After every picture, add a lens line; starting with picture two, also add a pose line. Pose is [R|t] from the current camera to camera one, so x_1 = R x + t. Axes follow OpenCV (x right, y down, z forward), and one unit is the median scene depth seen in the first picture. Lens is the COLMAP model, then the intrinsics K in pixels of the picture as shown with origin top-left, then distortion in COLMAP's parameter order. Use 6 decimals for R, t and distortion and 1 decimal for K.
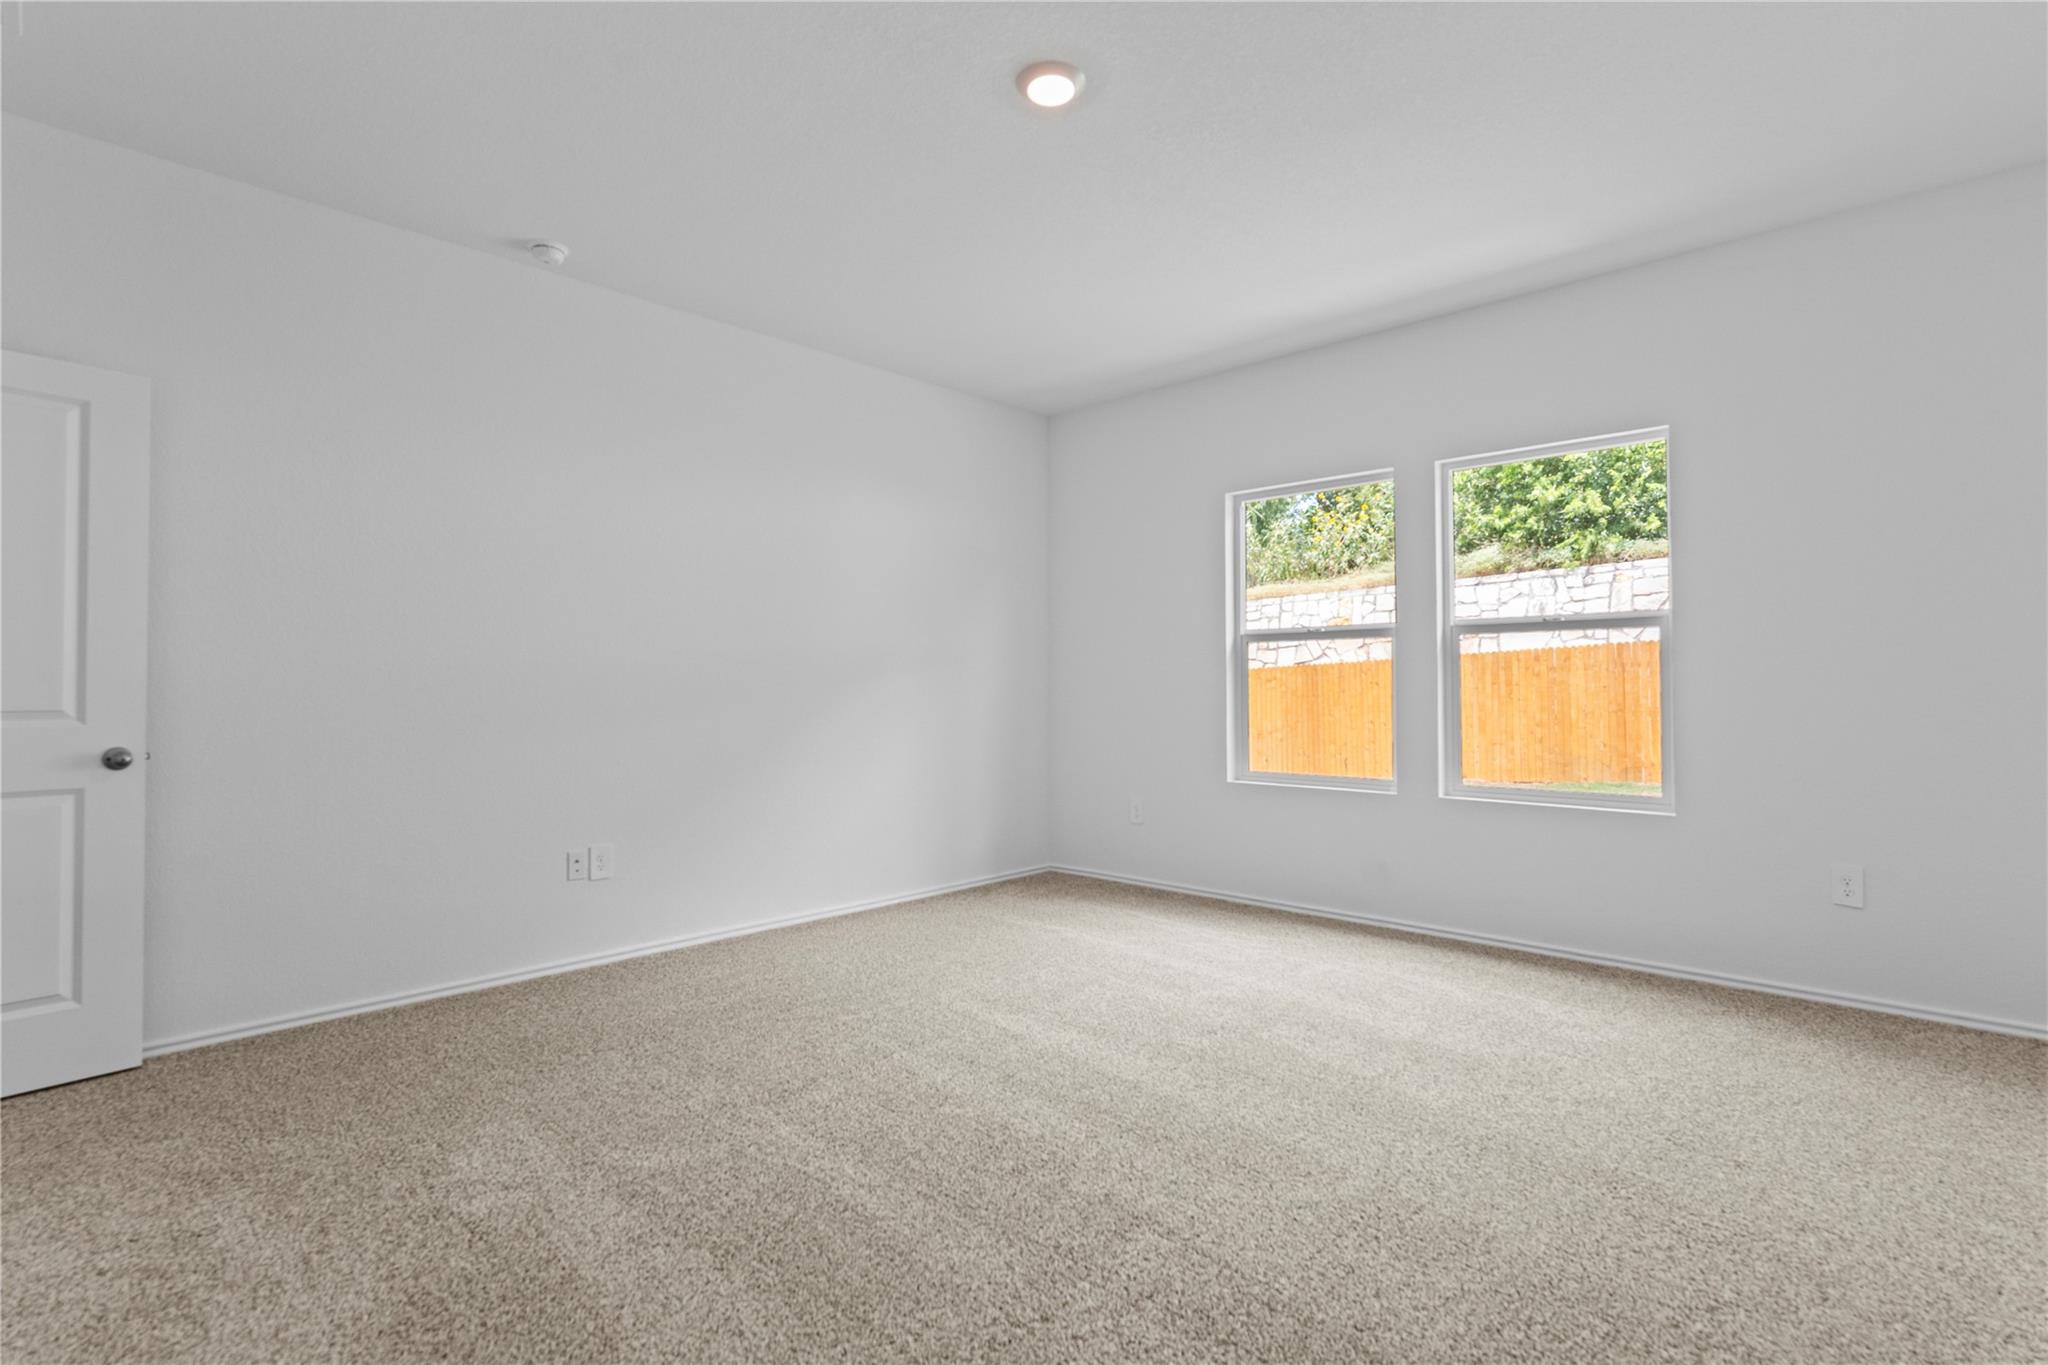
lens RADIAL K [[950.6, 0, 1024.0], [0, 950.6, 682.5], [0, 0, 1]] dist [0.000513, 0.000044]
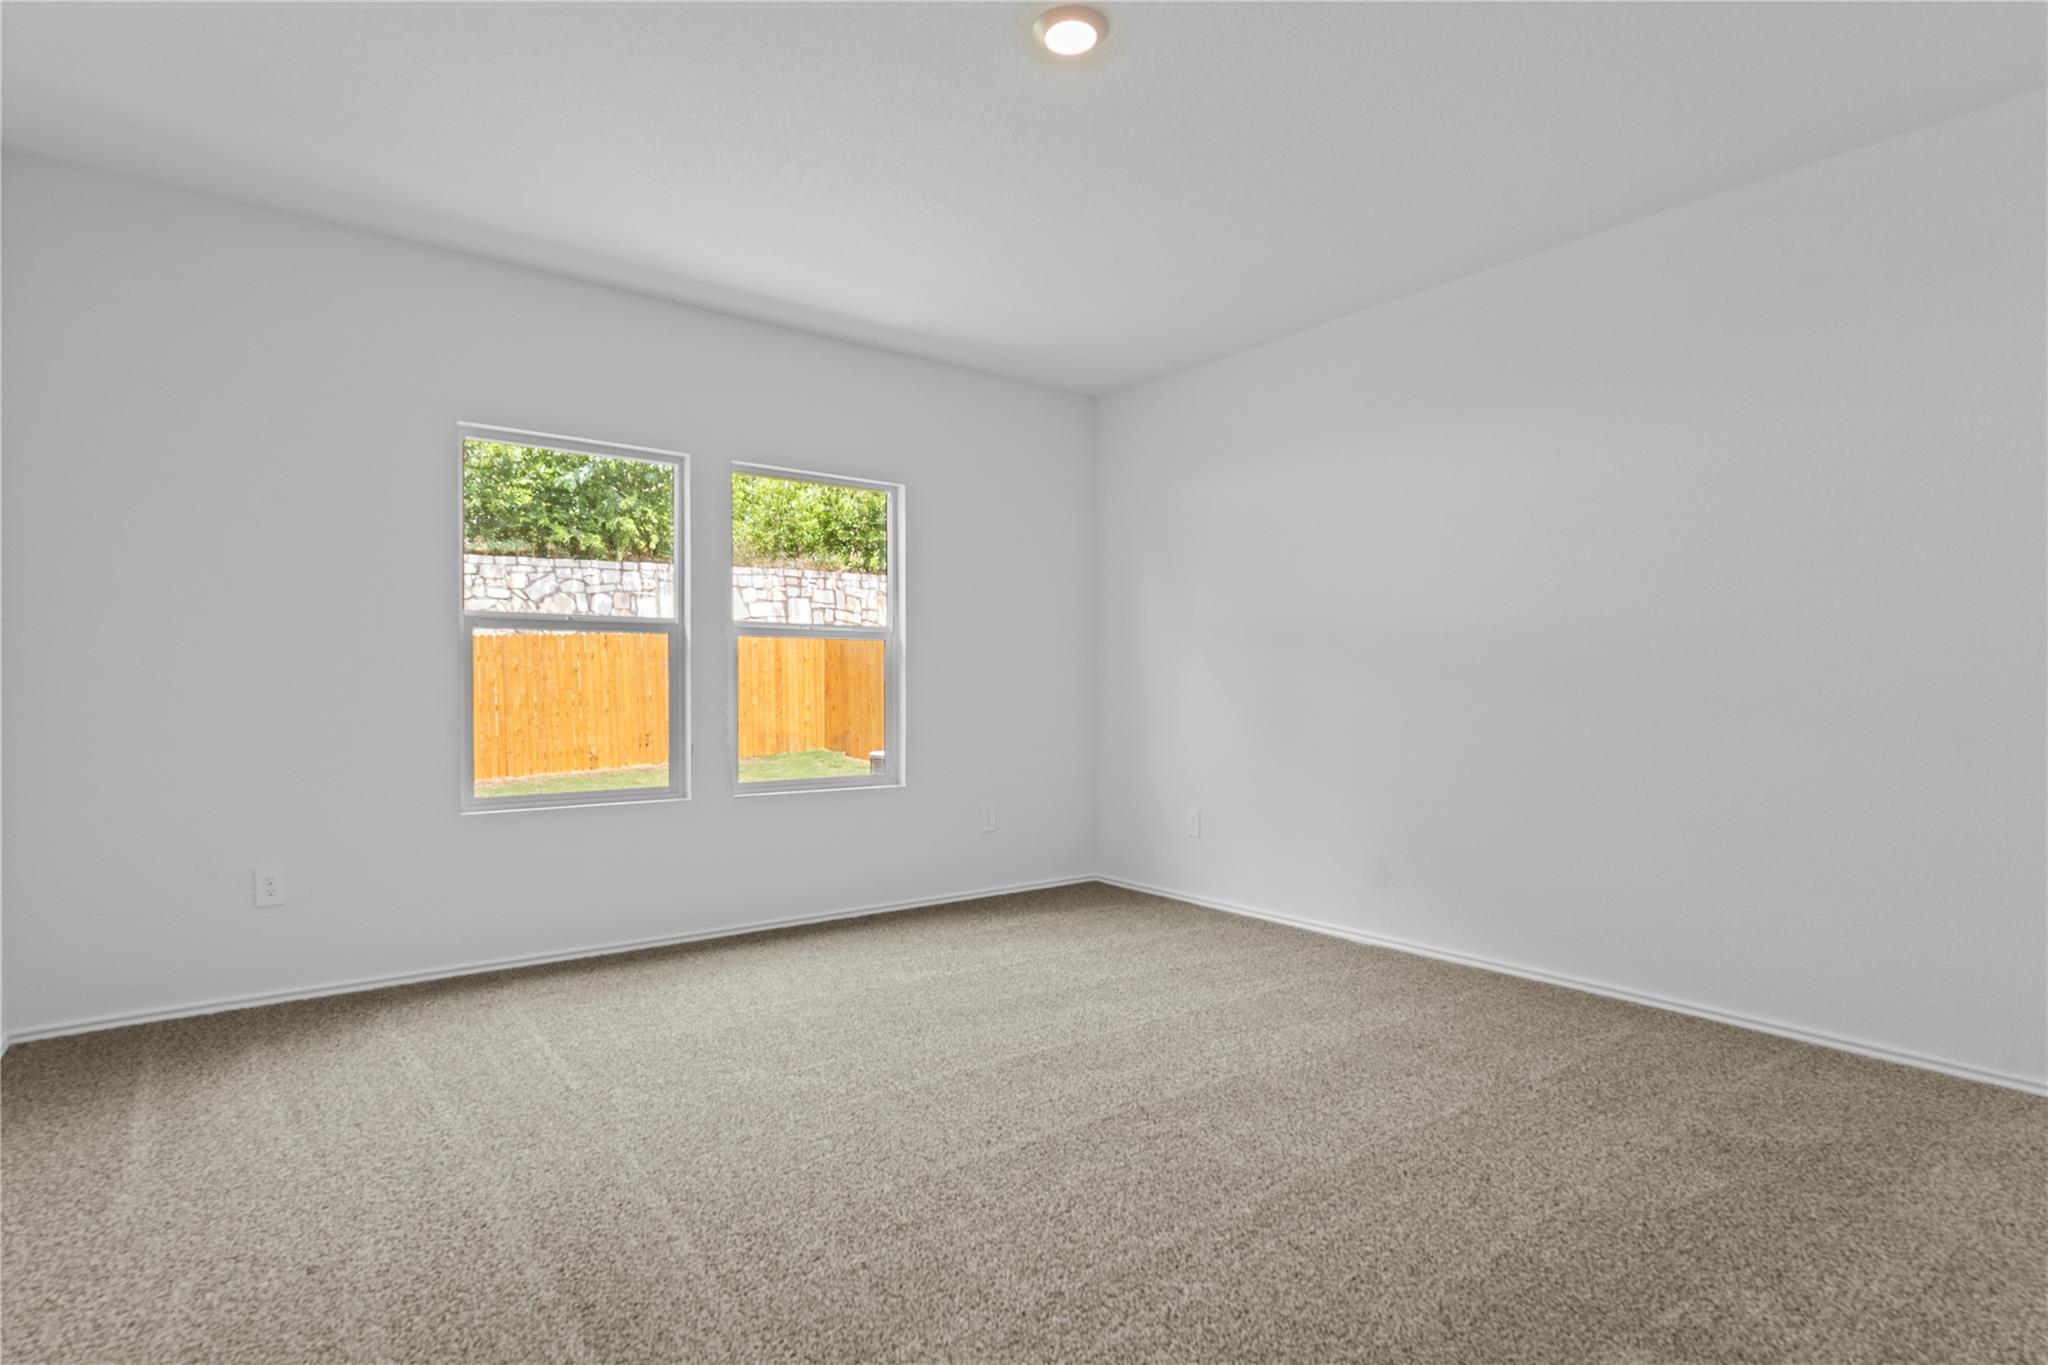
lens RADIAL K [[977.0, 0, 1024.0], [0, 977.0, 682.5], [0, 0, 1]] dist [0.000926, 0.000115]
pose [[0.167408, 0.010646, 0.985830, -0.393069], [-0.006927, 0.999930, -0.009622, 0.007027], [-0.985863, -0.005218, 0.167470, 0.394430]]
